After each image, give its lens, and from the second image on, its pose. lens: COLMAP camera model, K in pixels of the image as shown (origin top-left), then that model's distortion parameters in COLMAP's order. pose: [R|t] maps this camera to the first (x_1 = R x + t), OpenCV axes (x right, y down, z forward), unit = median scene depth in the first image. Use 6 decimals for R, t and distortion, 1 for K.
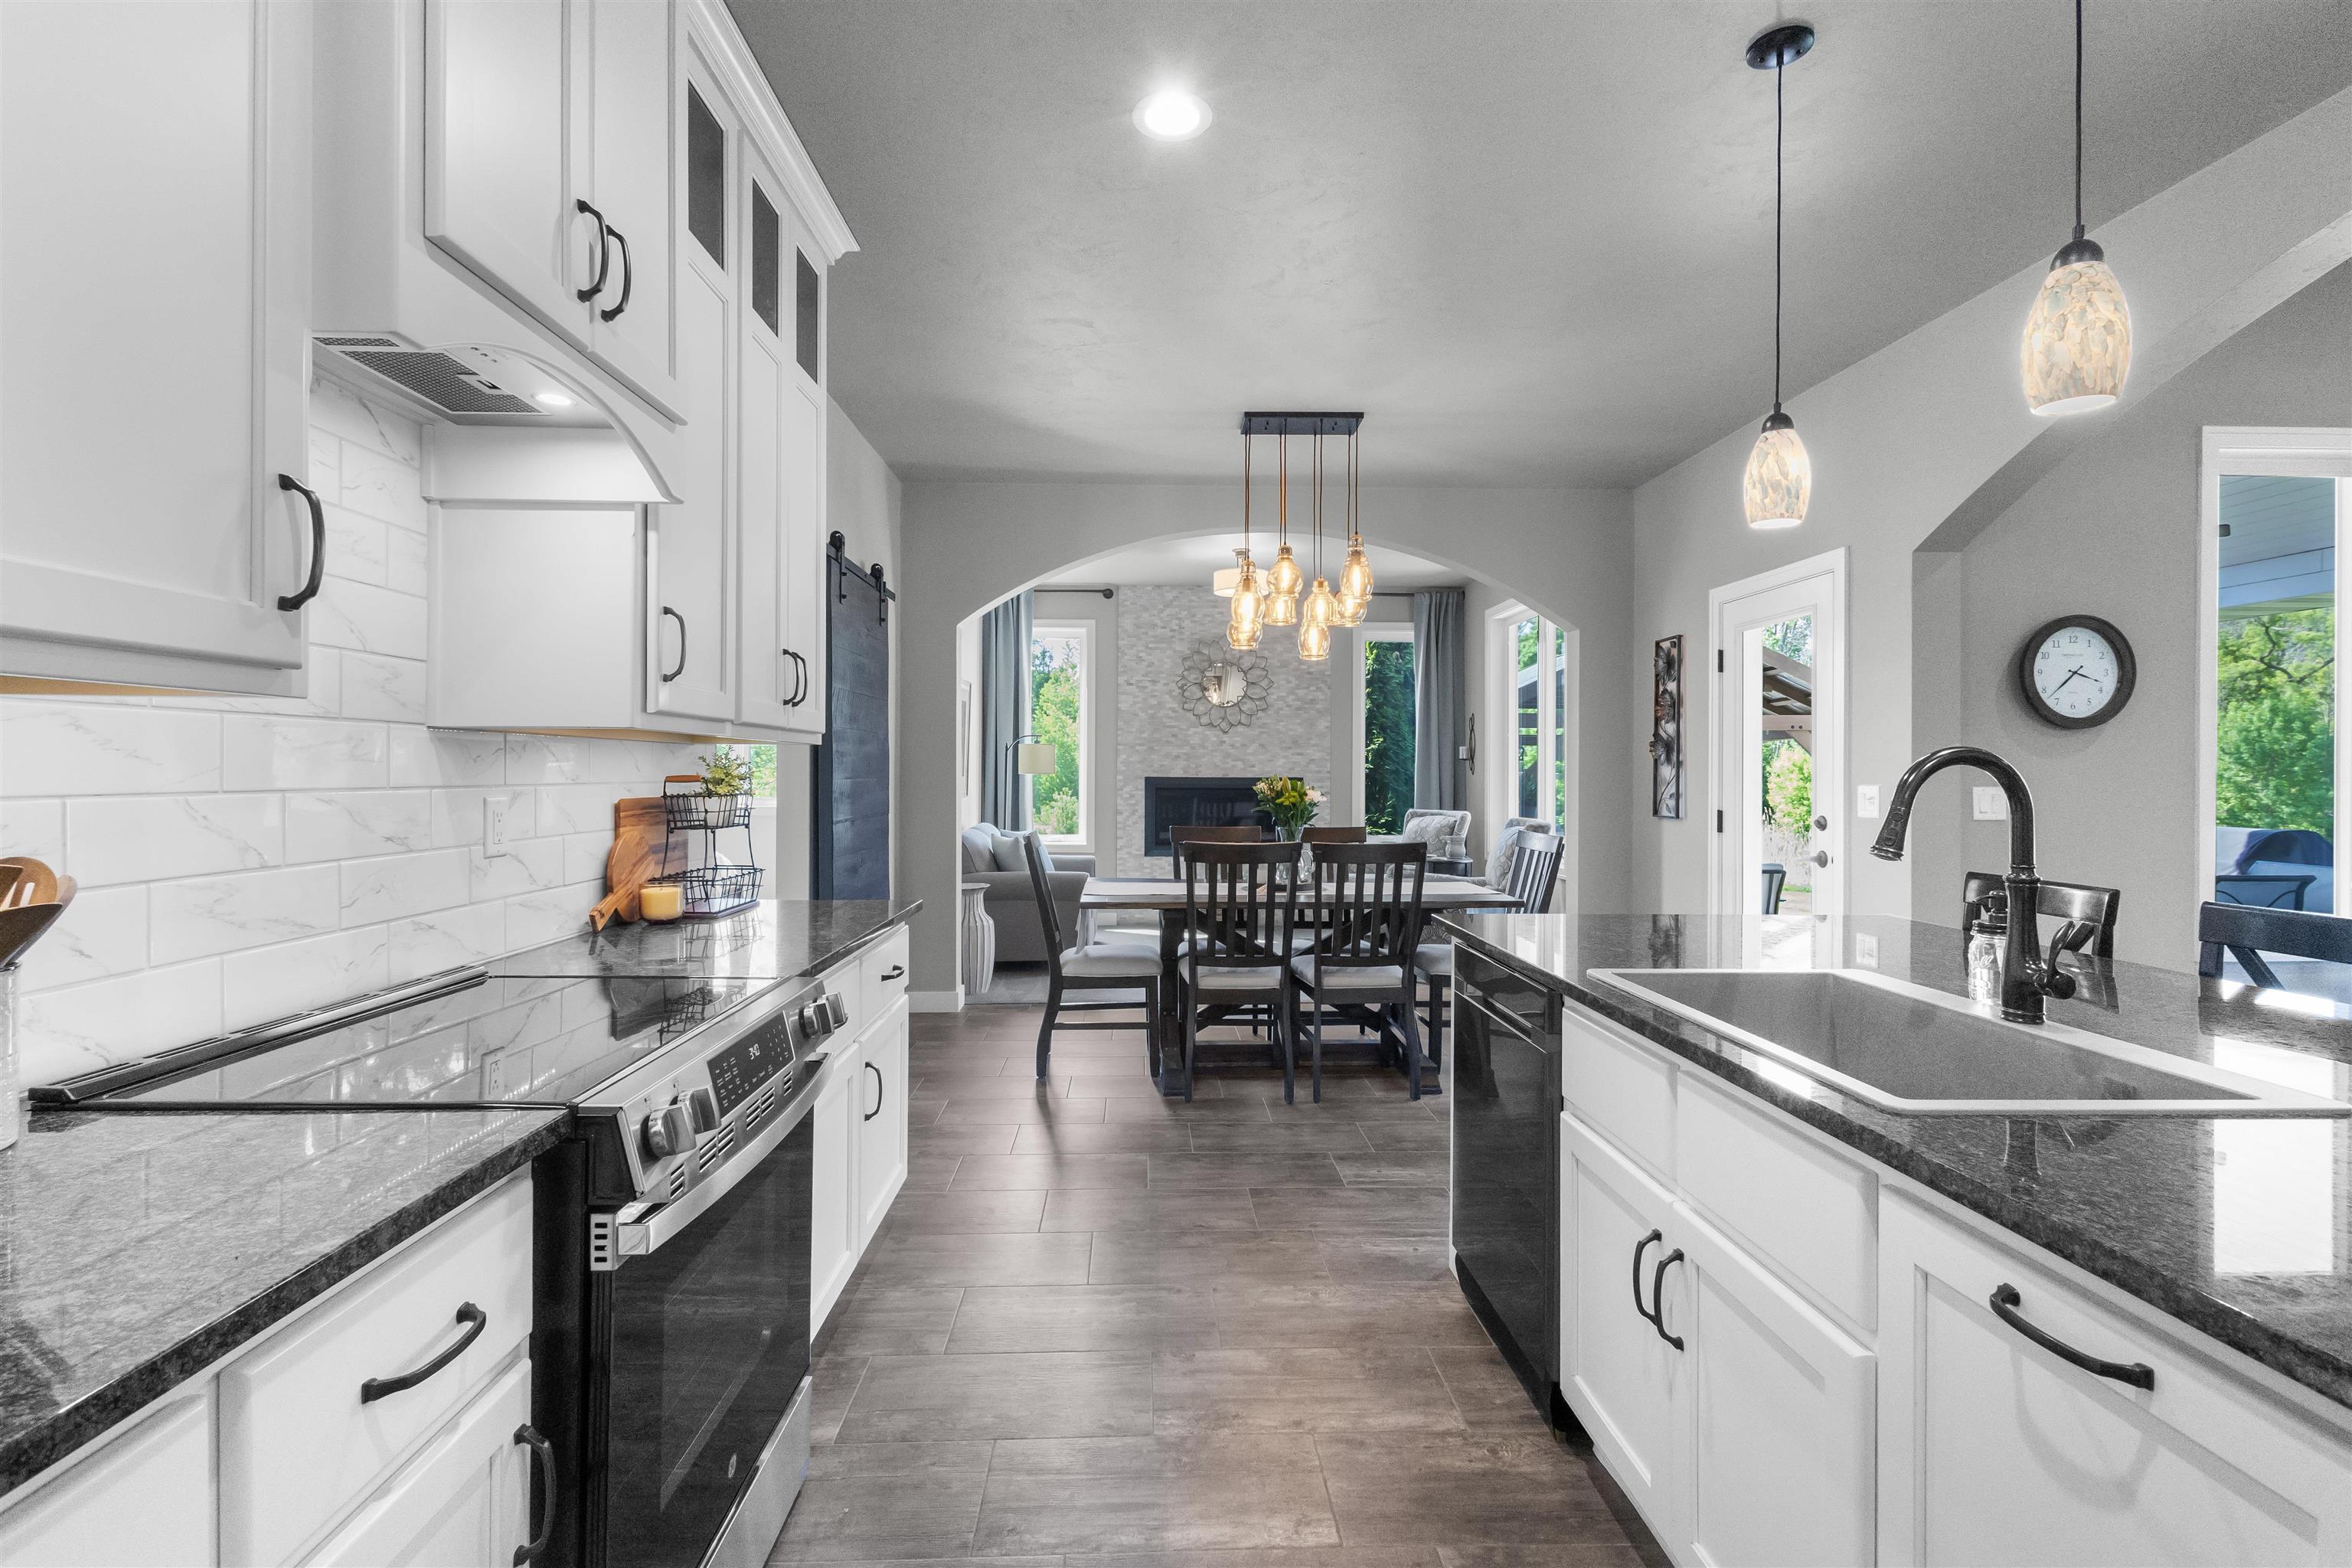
lens RADIAL K [[1078.7, 0, 1166.6], [0, 1078.7, 768.6], [0, 0, 1]] dist [0.004775, 0.000406]
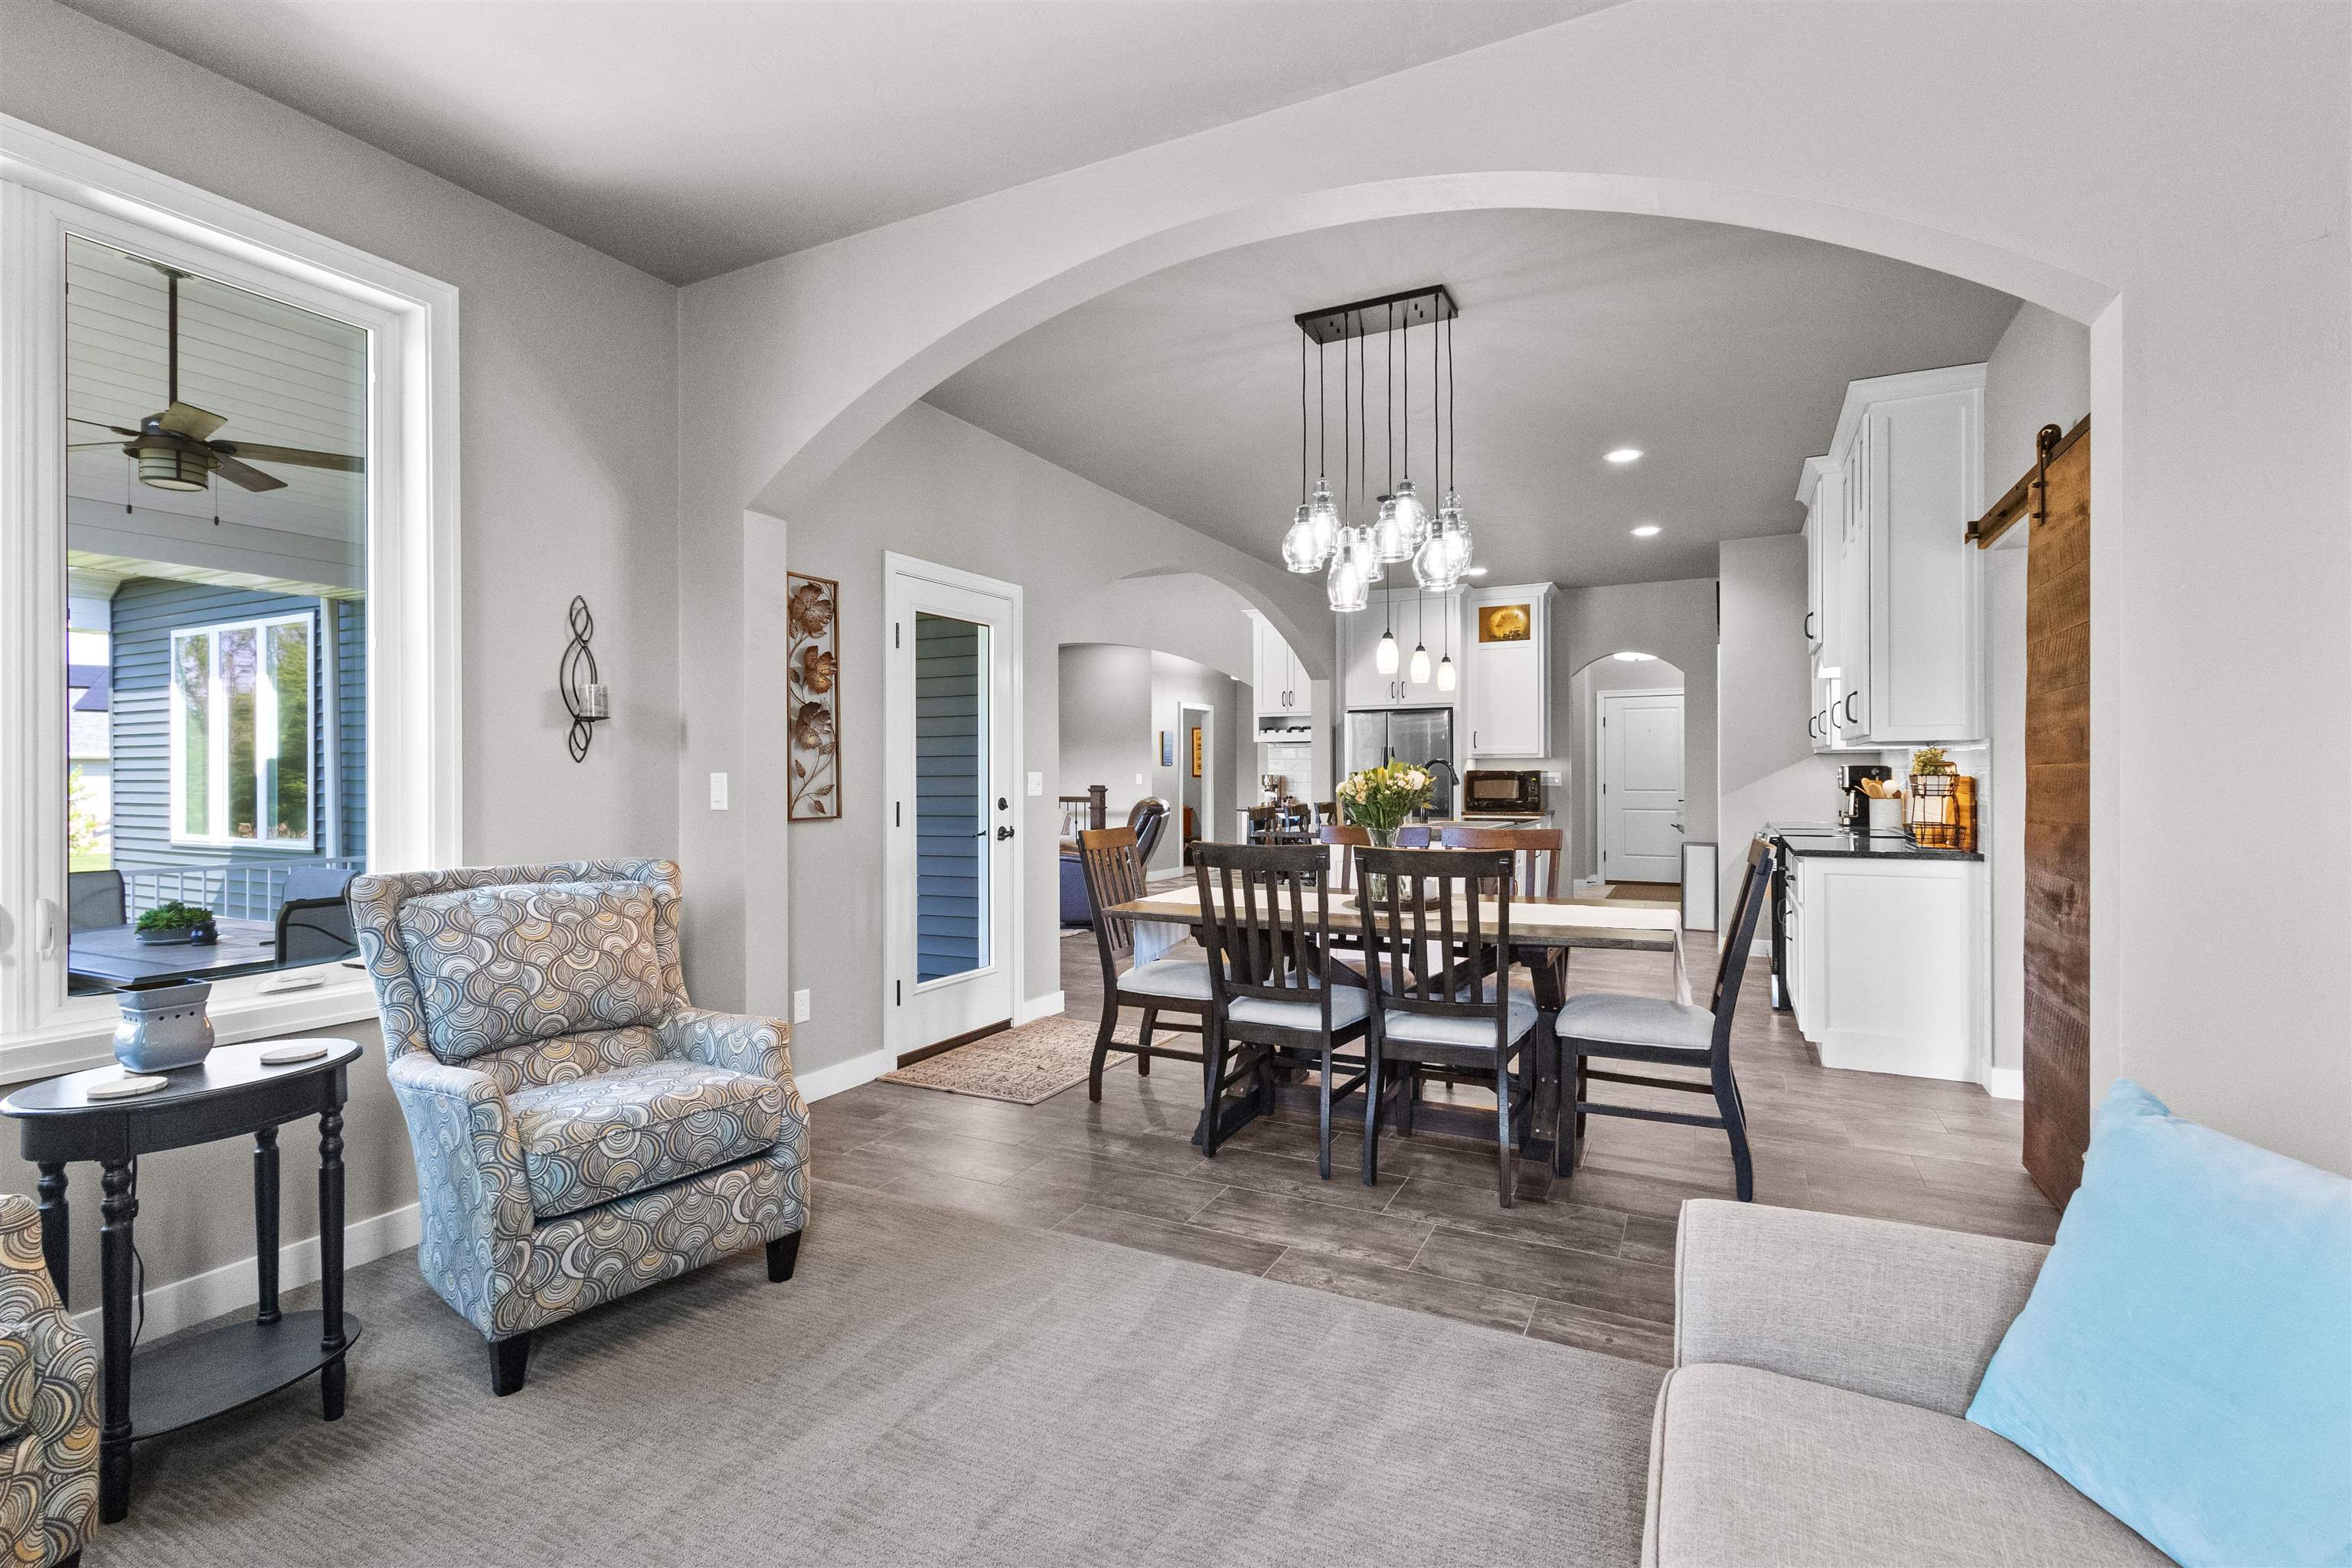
lens RADIAL K [[1080.3, 0, 1169.3], [0, 1080.3, 780.8], [0, 0, 1]] dist [0.006529, 0.000507]
pose [[-0.881224, -0.003987, 0.472682, -0.062468], [-0.002373, 0.999989, 0.004013, 0.009293], [-0.472693, 0.002415, -0.881224, 0.940278]]
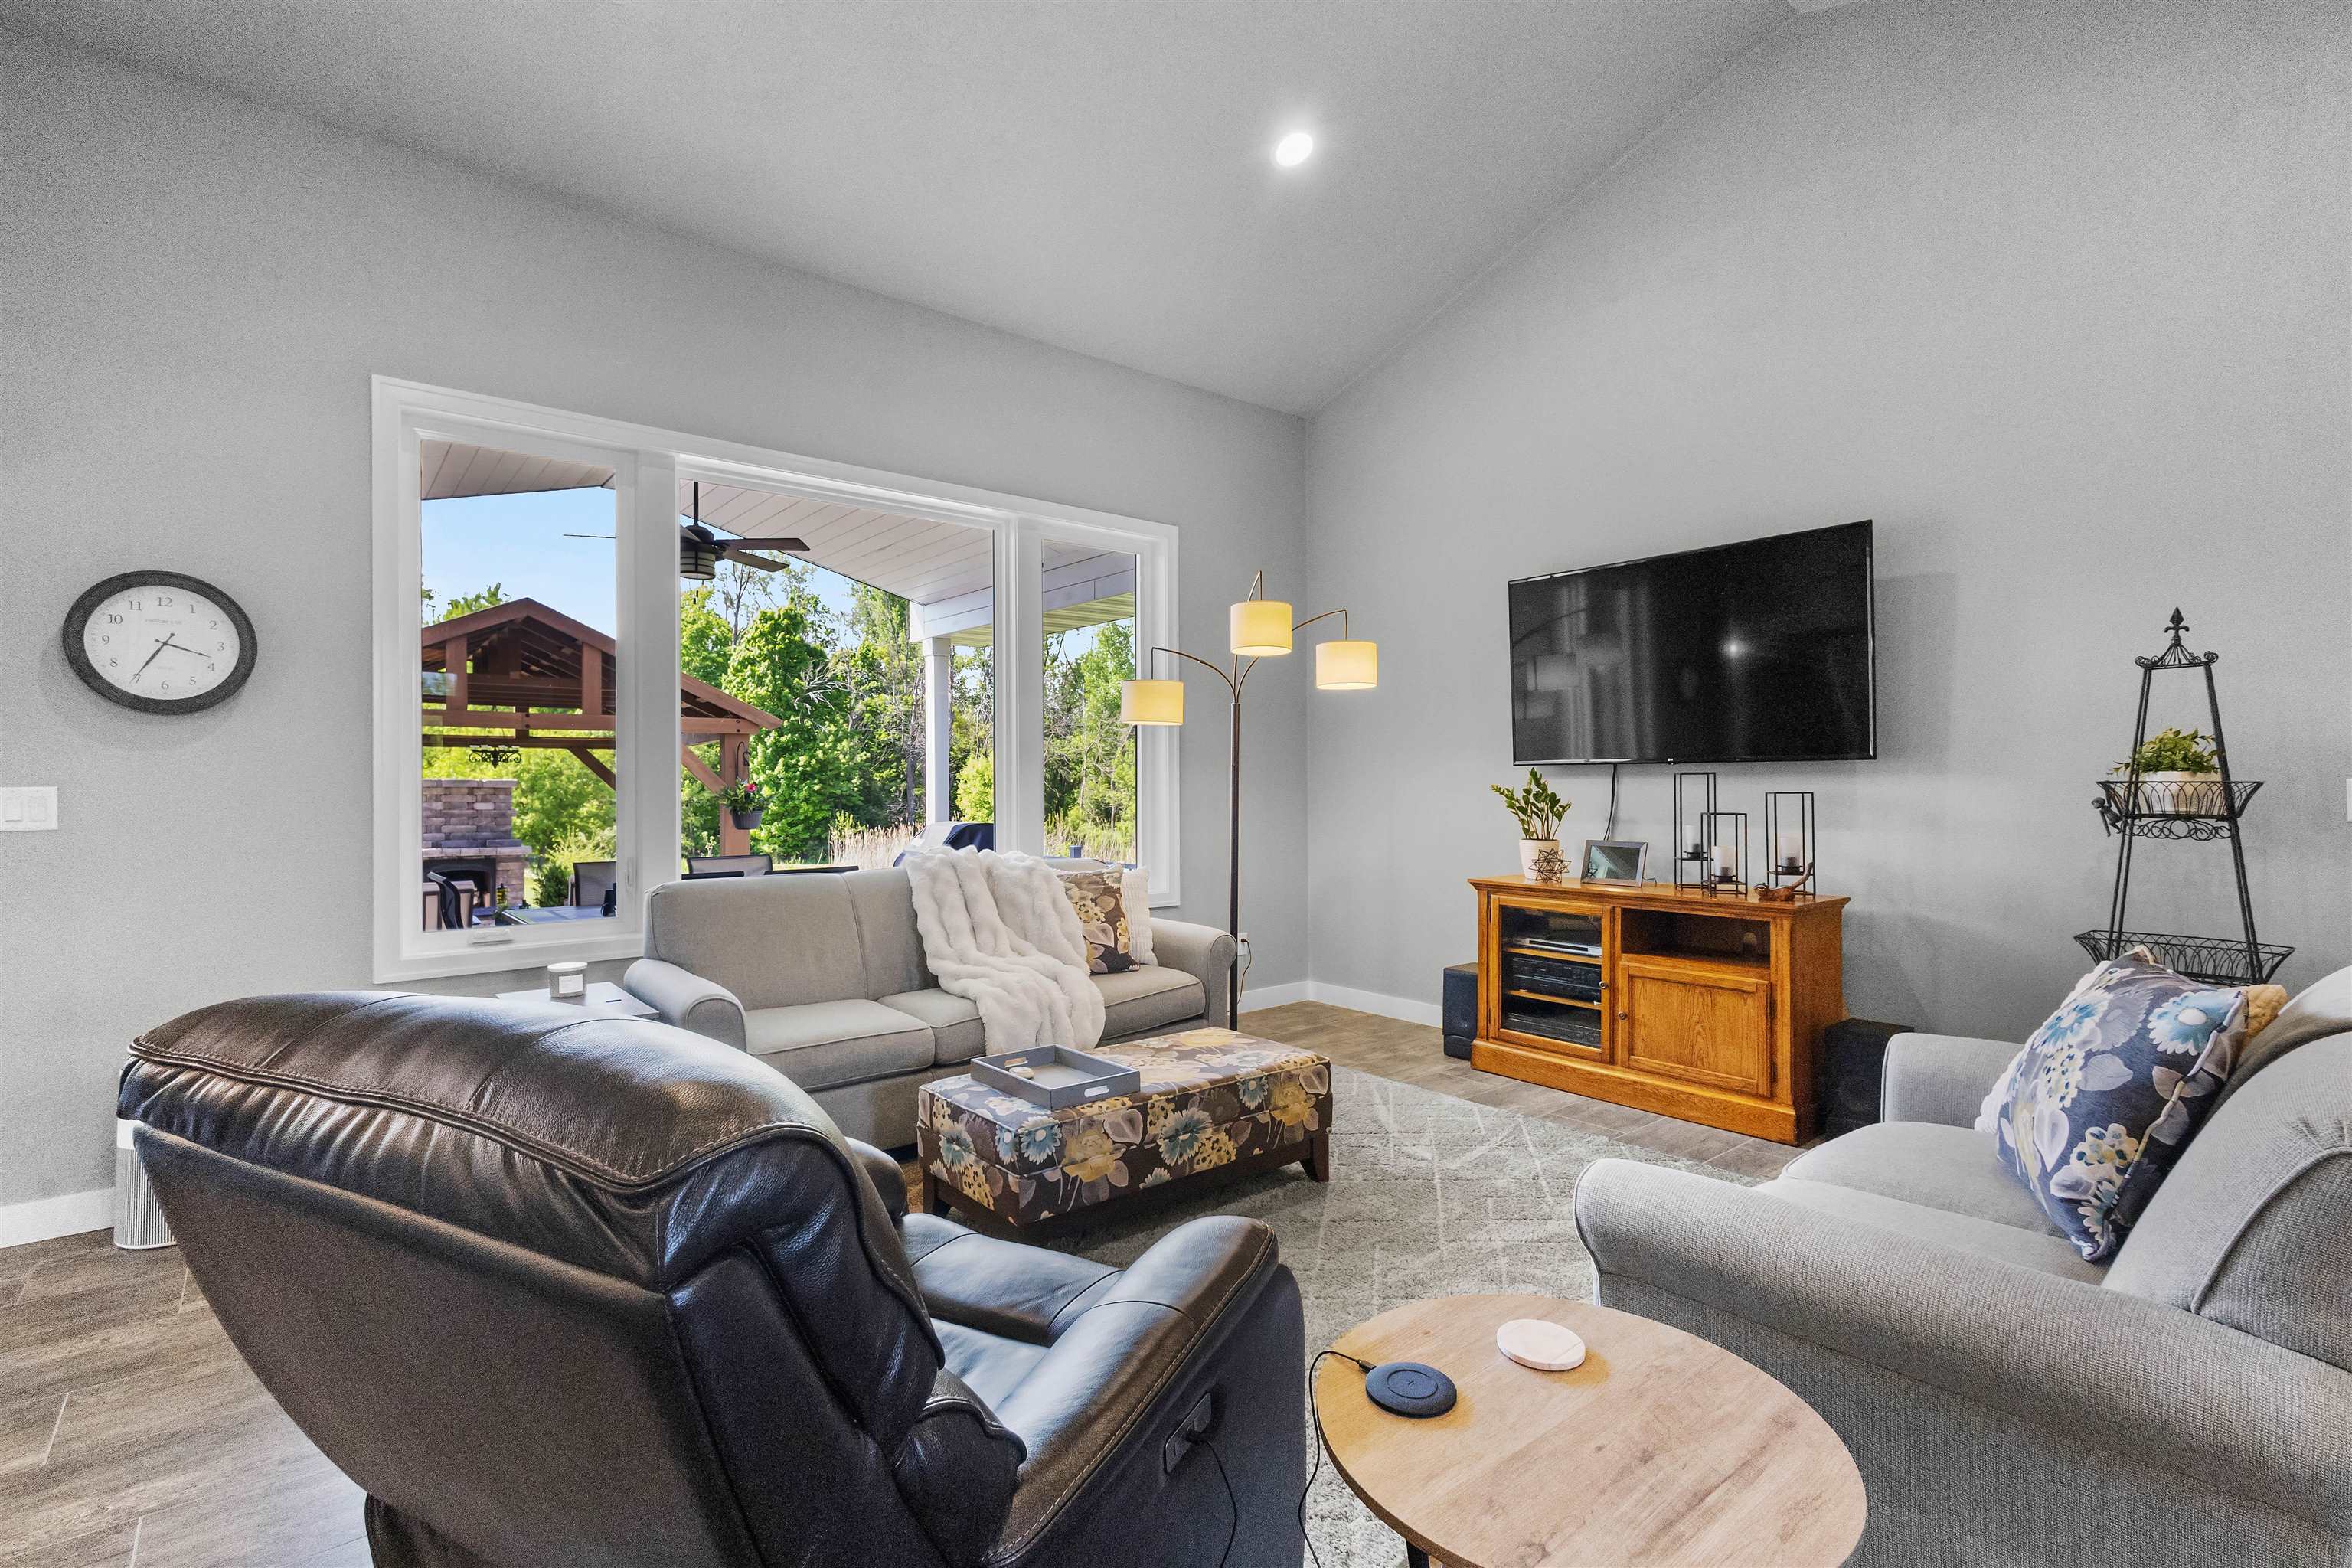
lens RADIAL K [[1074.1, 0, 1173.3], [0, 1074.1, 782.0], [0, 0, 1]] dist [-0.000316, 0.000231]
pose [[0.791450, -0.008681, 0.611172, 0.402841], [0.006266, 0.999962, 0.006088, 0.006609], [-0.611202, -0.000989, 0.791474, -0.039817]]
